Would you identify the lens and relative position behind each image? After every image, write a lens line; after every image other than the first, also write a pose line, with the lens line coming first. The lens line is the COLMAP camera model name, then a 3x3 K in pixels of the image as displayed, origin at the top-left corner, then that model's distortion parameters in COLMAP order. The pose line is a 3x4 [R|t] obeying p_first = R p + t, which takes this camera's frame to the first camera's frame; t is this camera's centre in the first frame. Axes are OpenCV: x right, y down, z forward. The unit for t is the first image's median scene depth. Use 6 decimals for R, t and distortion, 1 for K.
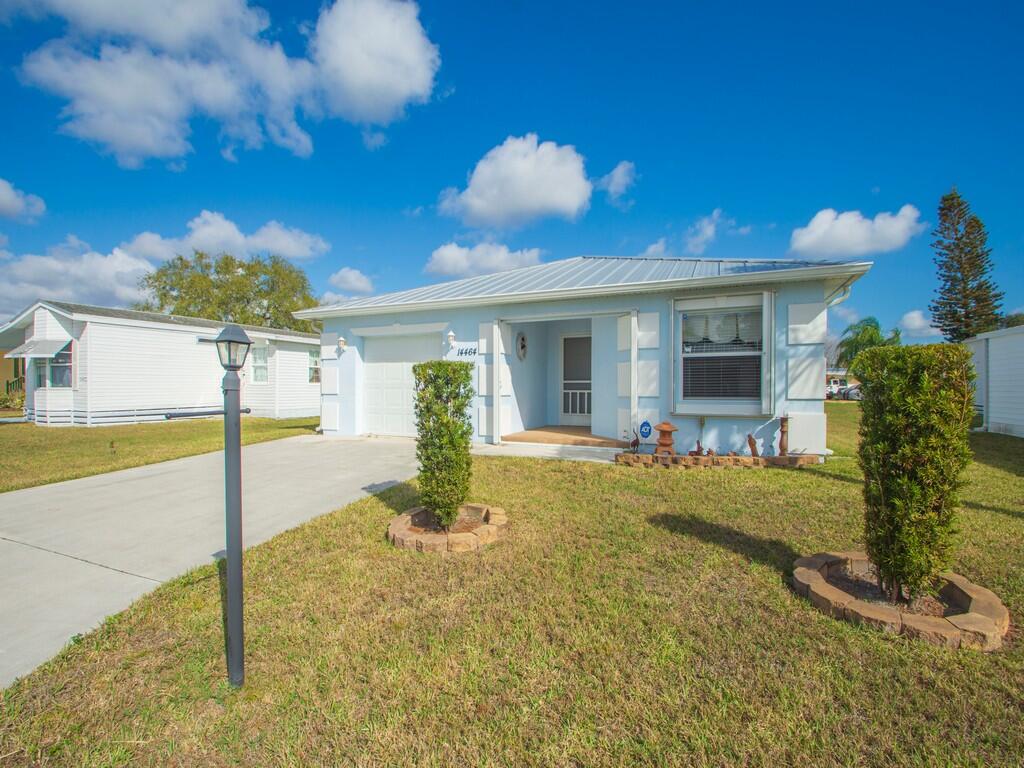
lens RADIAL K [[464.6, 0, 544.9], [0, 464.6, 375.1], [0, 0, 1]] dist [-0.000267, -0.003686]
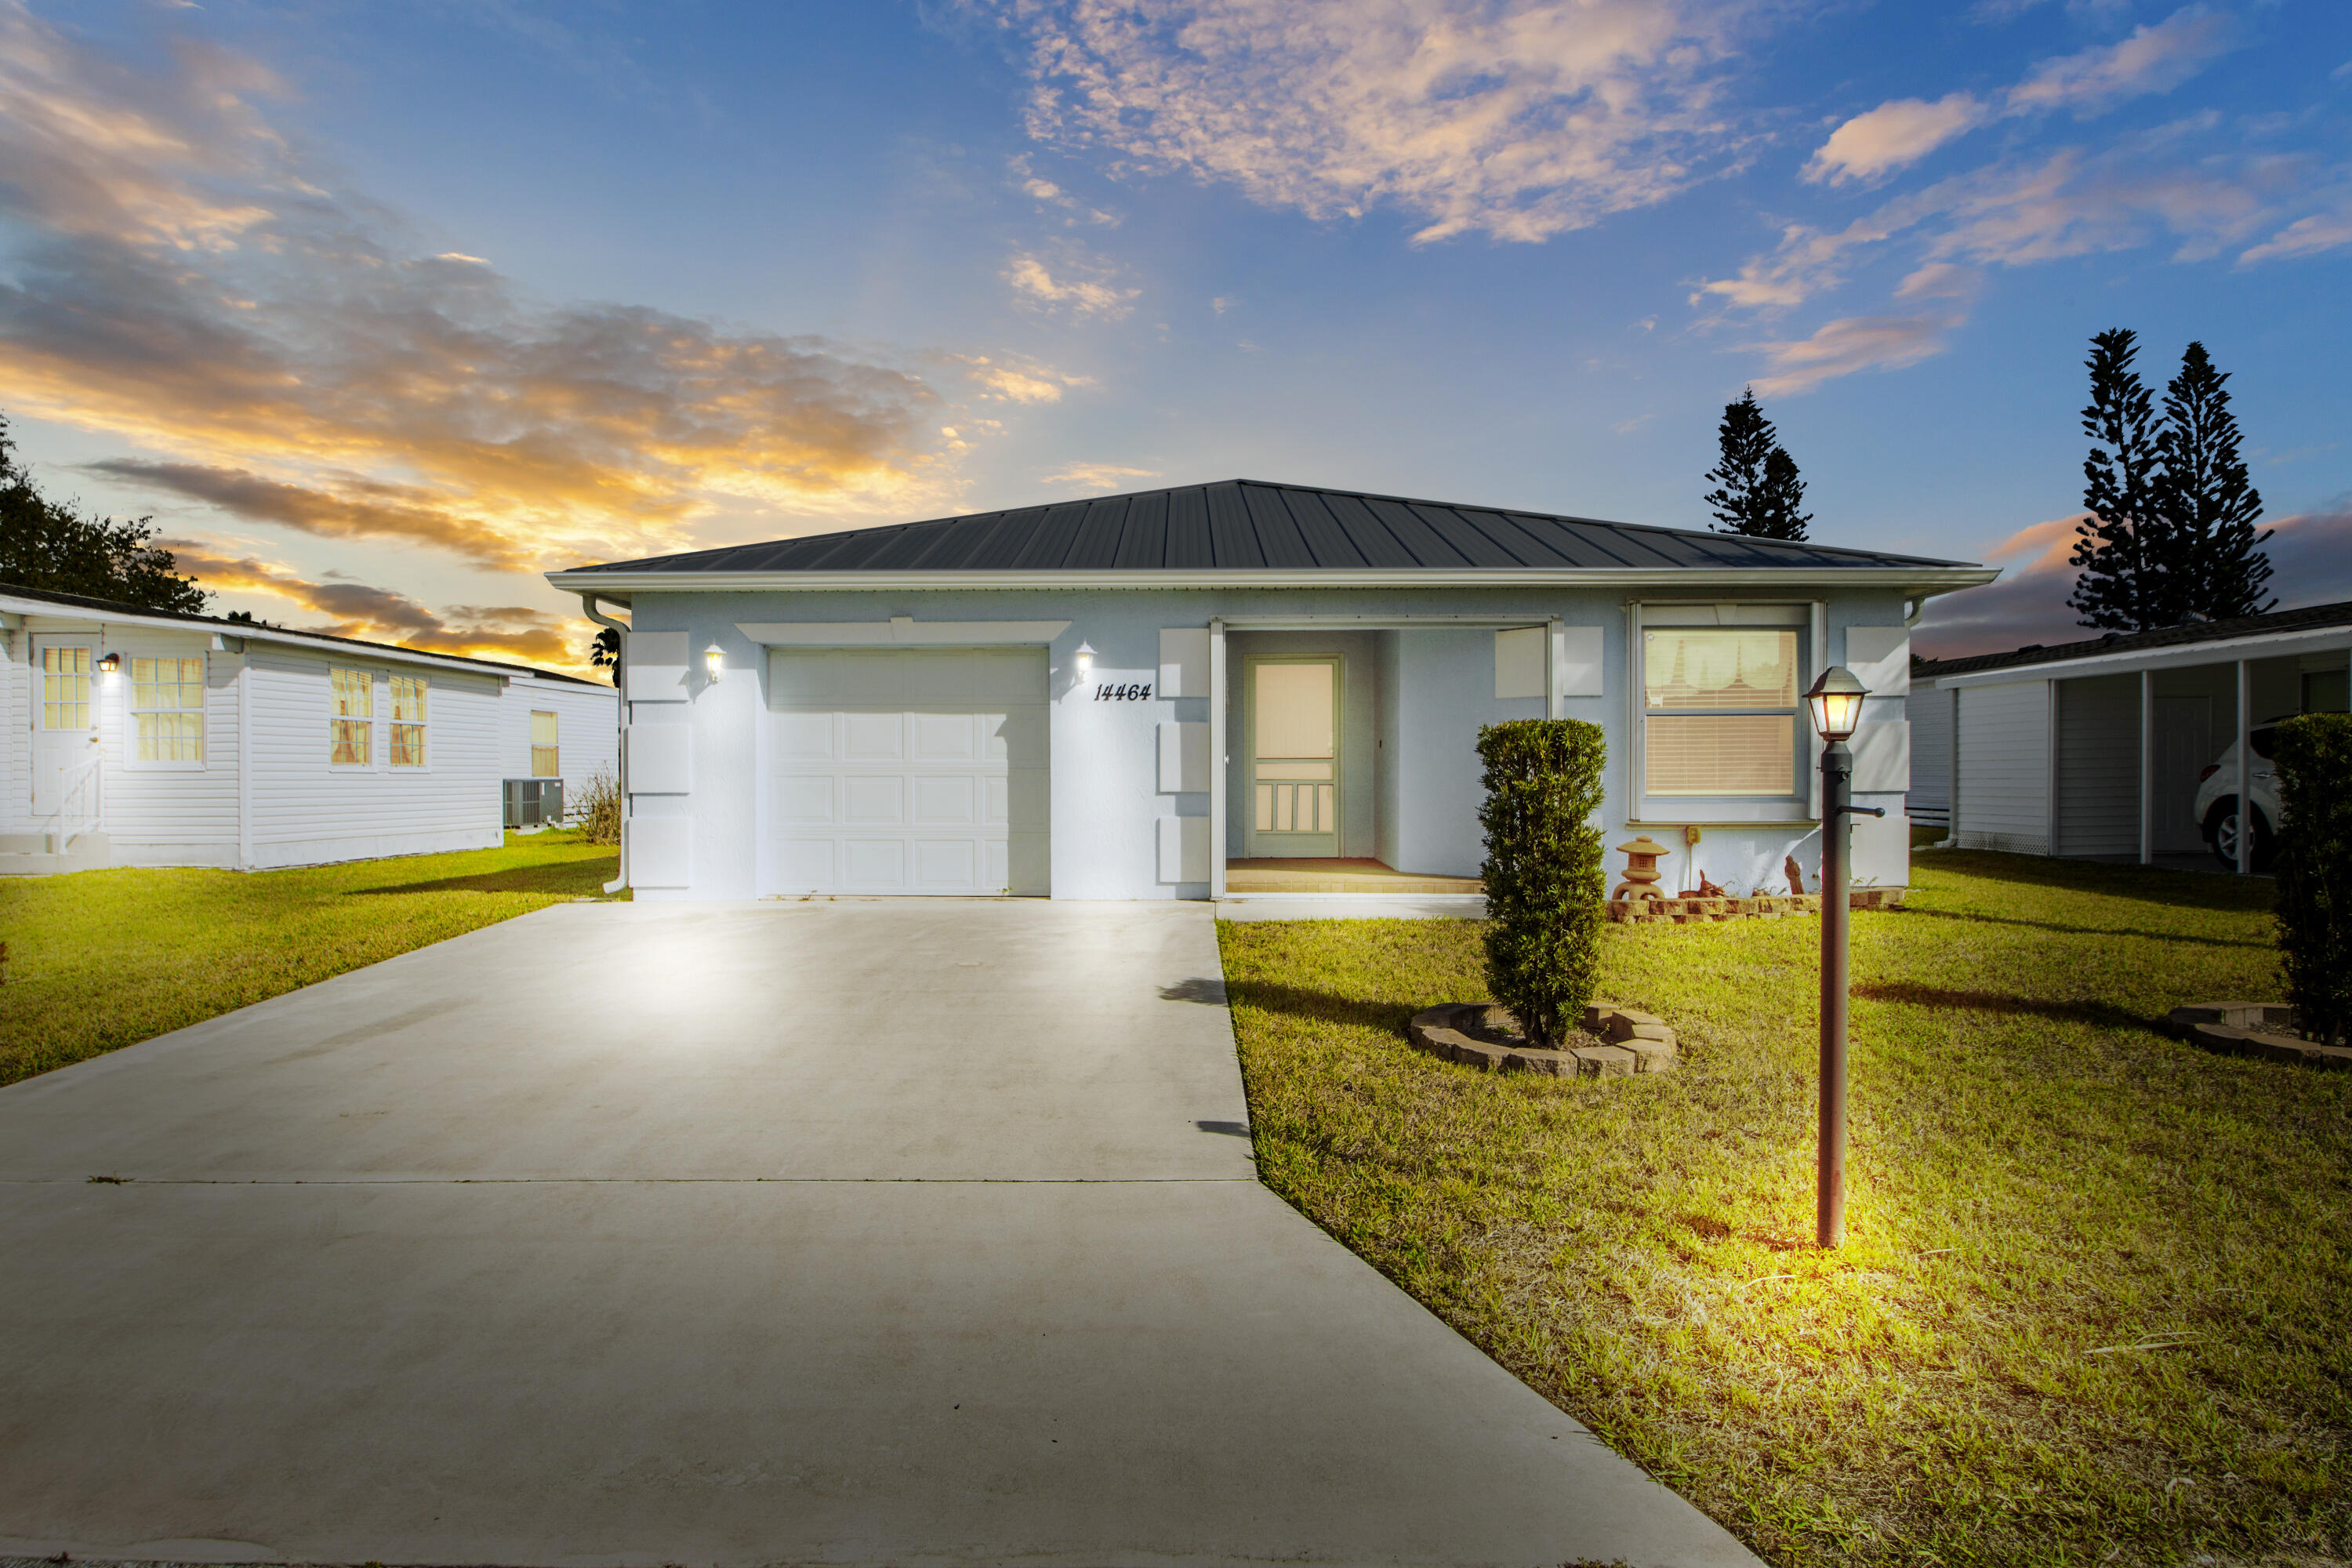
lens RADIAL K [[1173.4, 0, 1176.7], [0, 1173.4, 767.8], [0, 0, 1]] dist [0.001451, 0.000177]
pose [[0.934614, 0.000164, 0.355663, -0.328841], [-0.006697, 0.999831, 0.017138, 0.001065], [-0.355600, -0.018399, 0.934457, -0.026094]]
